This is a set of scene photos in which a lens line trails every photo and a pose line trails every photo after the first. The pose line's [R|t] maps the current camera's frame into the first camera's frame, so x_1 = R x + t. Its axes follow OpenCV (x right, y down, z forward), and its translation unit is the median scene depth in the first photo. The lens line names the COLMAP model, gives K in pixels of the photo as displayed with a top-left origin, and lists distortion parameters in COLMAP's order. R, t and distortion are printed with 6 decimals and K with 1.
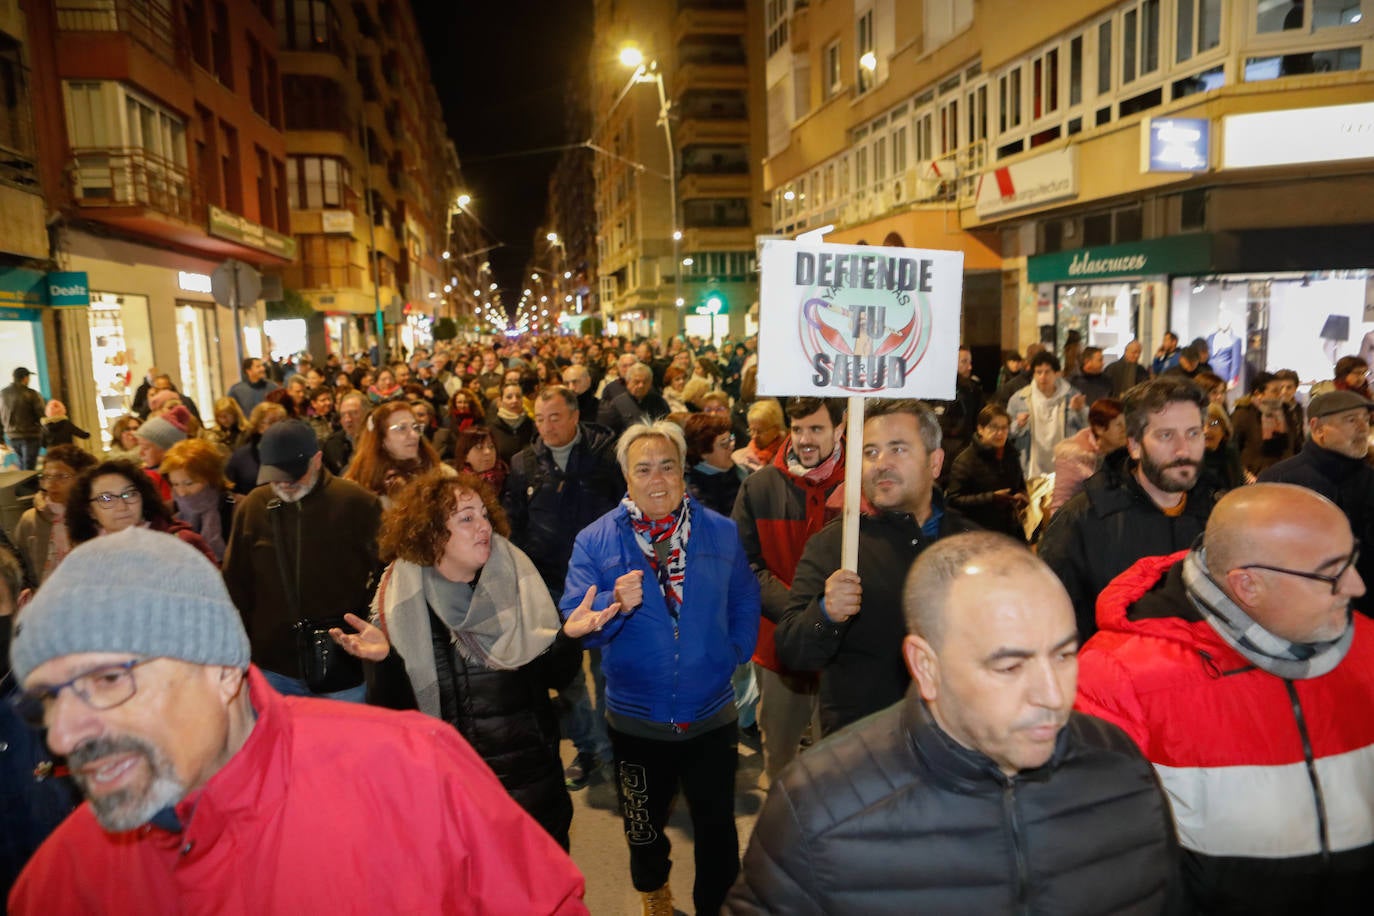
lens RADIAL K [[957.7, 0, 689.5], [0, 957.7, 464.9], [0, 0, 1]] dist [-0.106542, 0.084766]
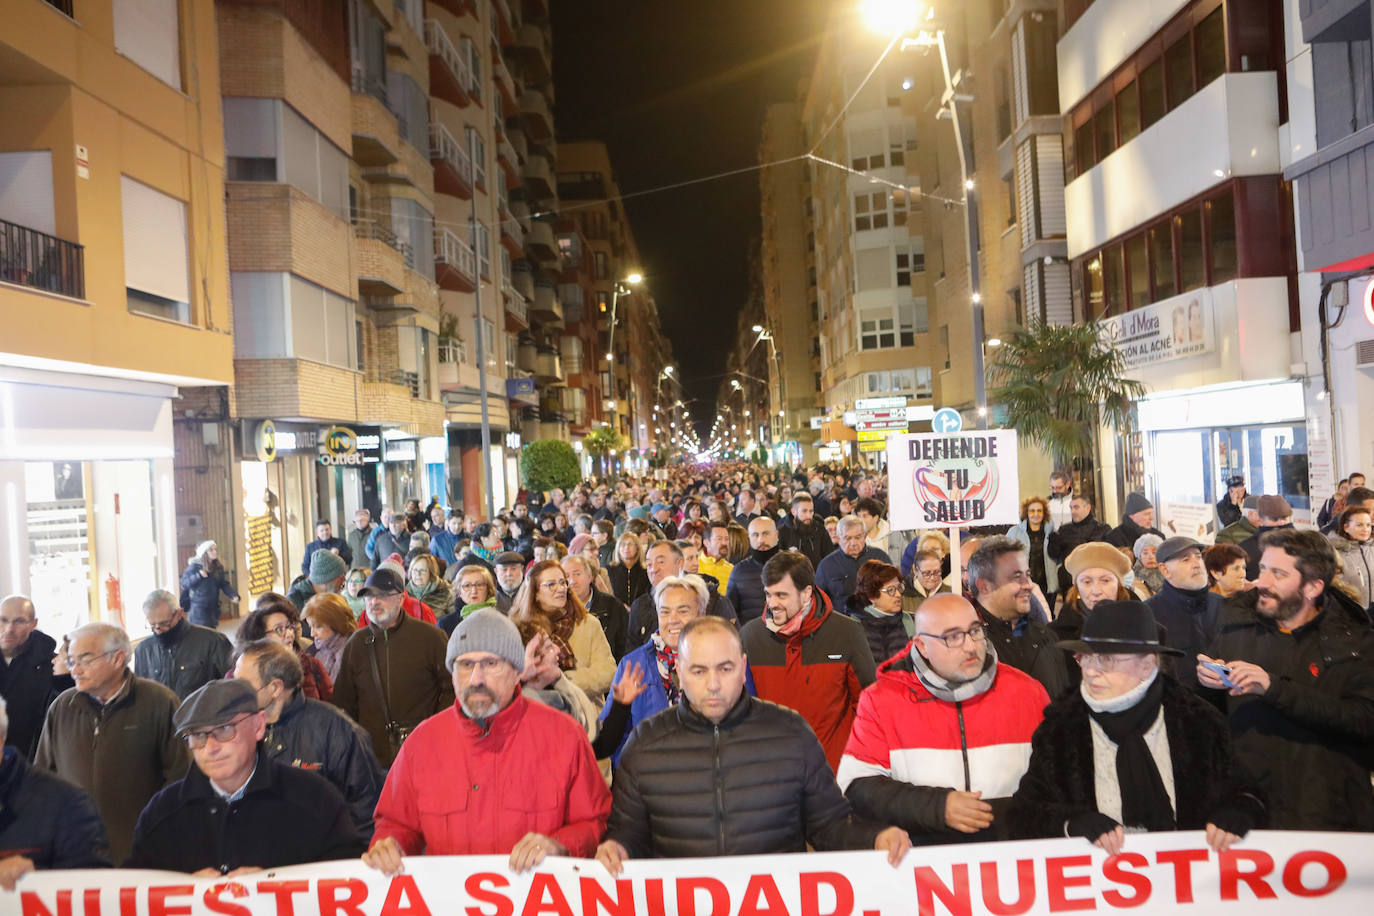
lens RADIAL K [[1219.5, 0, 687.0], [0, 1219.5, 458.0], [0, 0, 1]] dist [-0.078800, 0.103569]
pose [[0.980233, -0.017460, -0.197075, 0.207545], [-0.009258, 0.990960, -0.133841, 0.138417], [0.197630, 0.133019, 0.971210, -1.067967]]
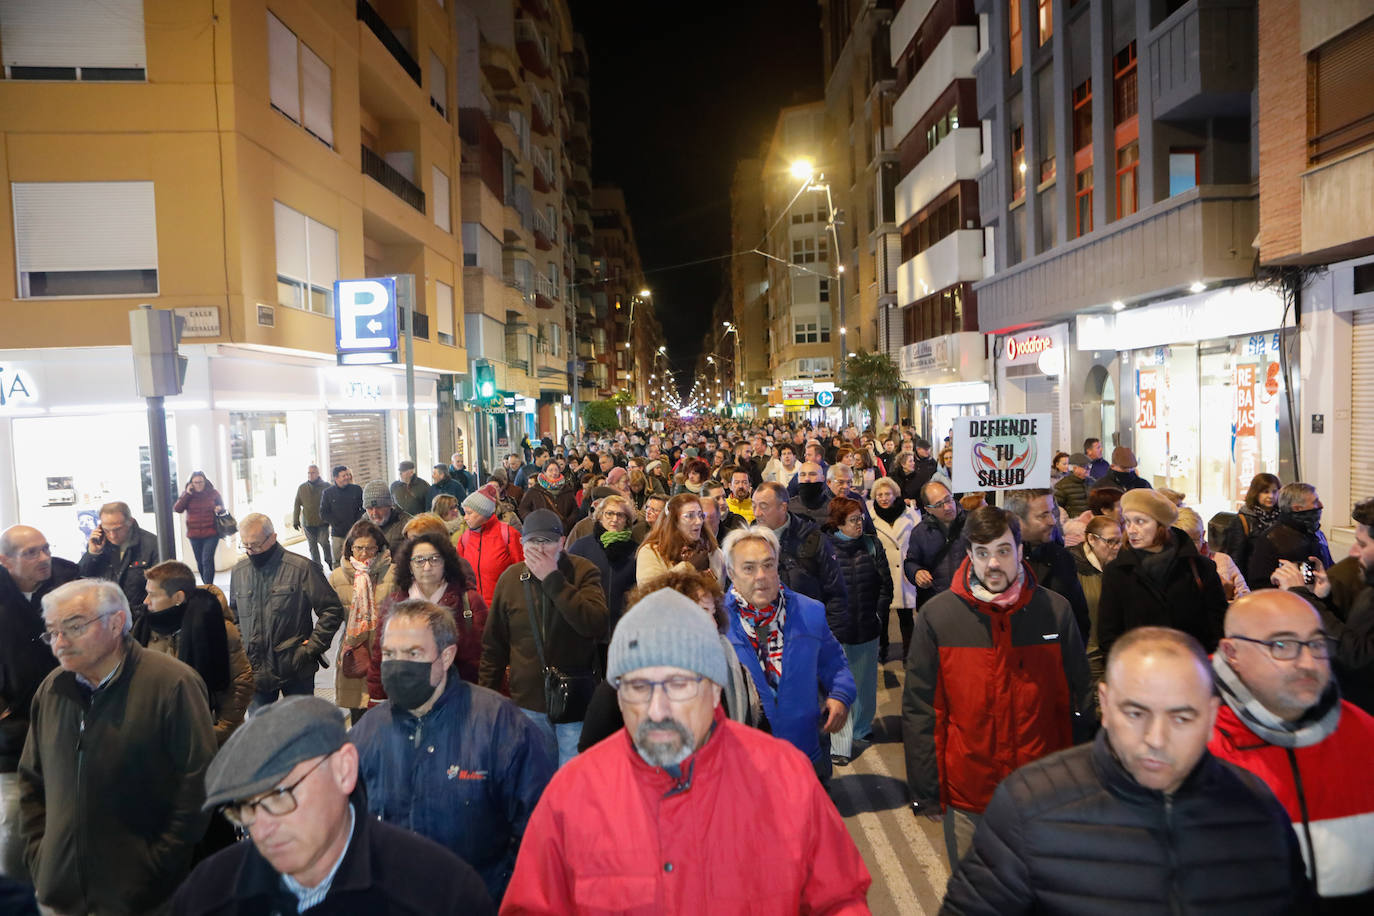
lens RADIAL K [[961.2, 0, 689.7], [0, 961.2, 463.1], [0, 0, 1]] dist [-0.101907, 0.079298]
pose [[0.984205, 0.012784, -0.176572, 0.243696], [-0.027667, 0.996241, -0.082088, 0.170055], [0.174859, 0.085677, 0.980859, -1.305209]]
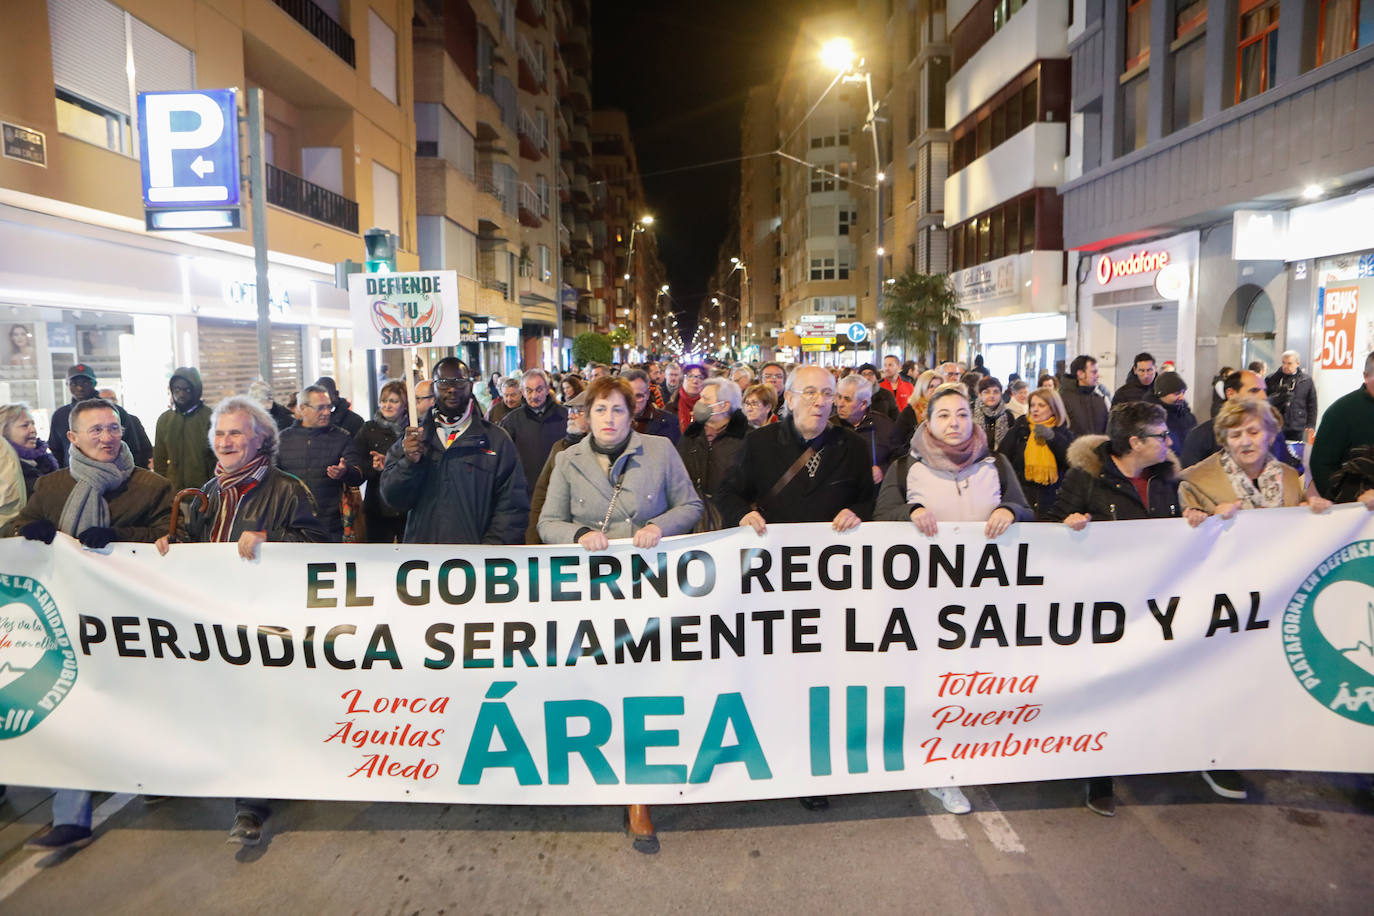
lens RADIAL K [[961.2, 0, 689.7], [0, 961.2, 463.1], [0, 0, 1]] dist [-0.101907, 0.079298]
pose [[0.983471, 0.045717, -0.175200, 0.220491], [-0.051248, 0.998316, -0.027172, 0.163220], [0.173663, 0.035702, 0.984158, -1.186105]]
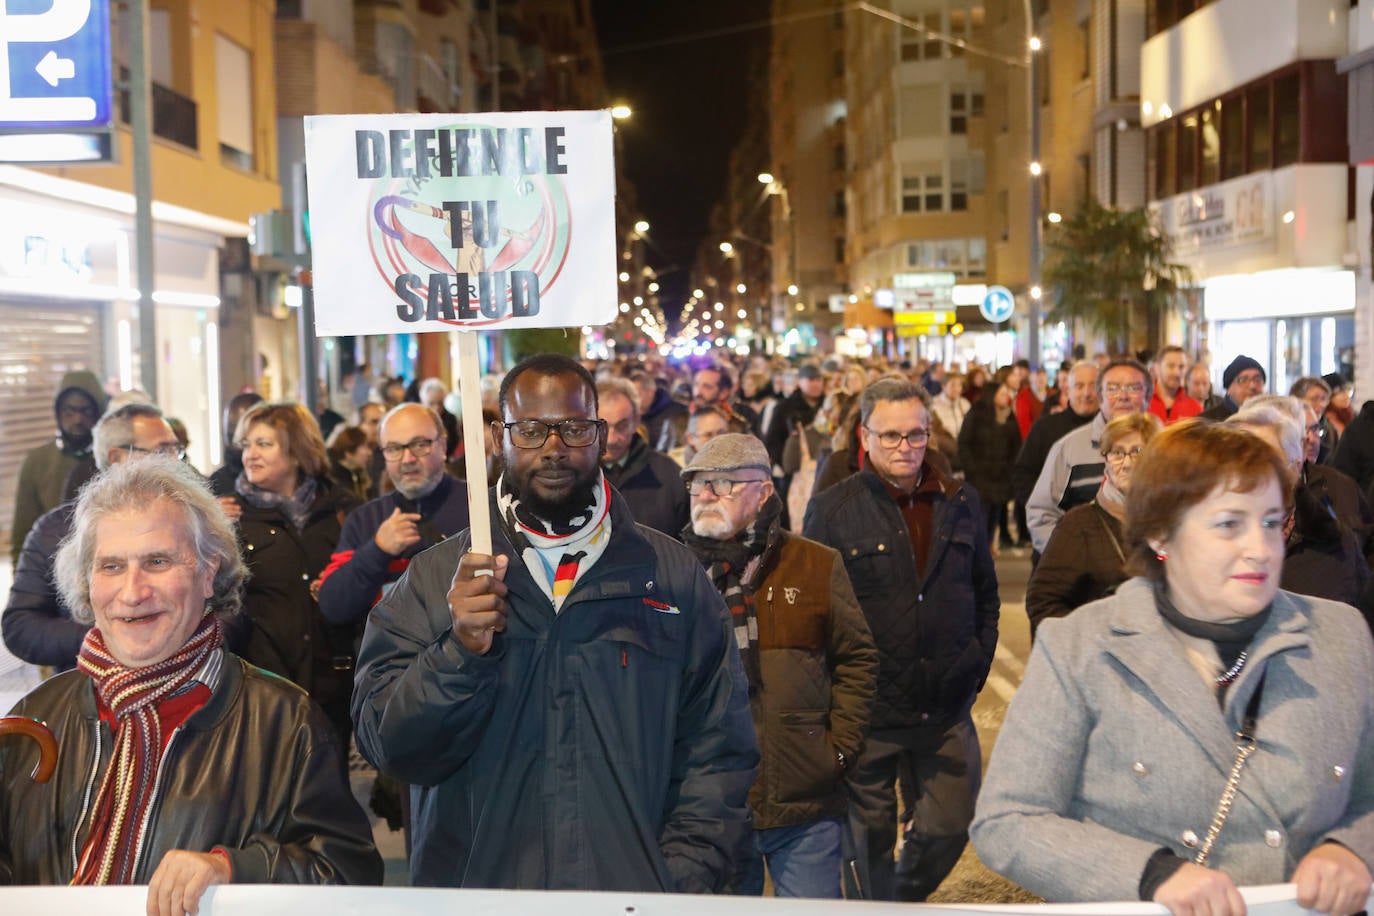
lens RADIAL K [[1707.1, 0, 687.0], [0, 1707.1, 458.0], [0, 0, 1]] dist [0.002990, 0.059731]
pose [[0.984972, 0.028074, -0.170419, 0.210282], [-0.040834, 0.996580, -0.071835, 0.168276], [0.167820, 0.077714, 0.982750, -1.227858]]
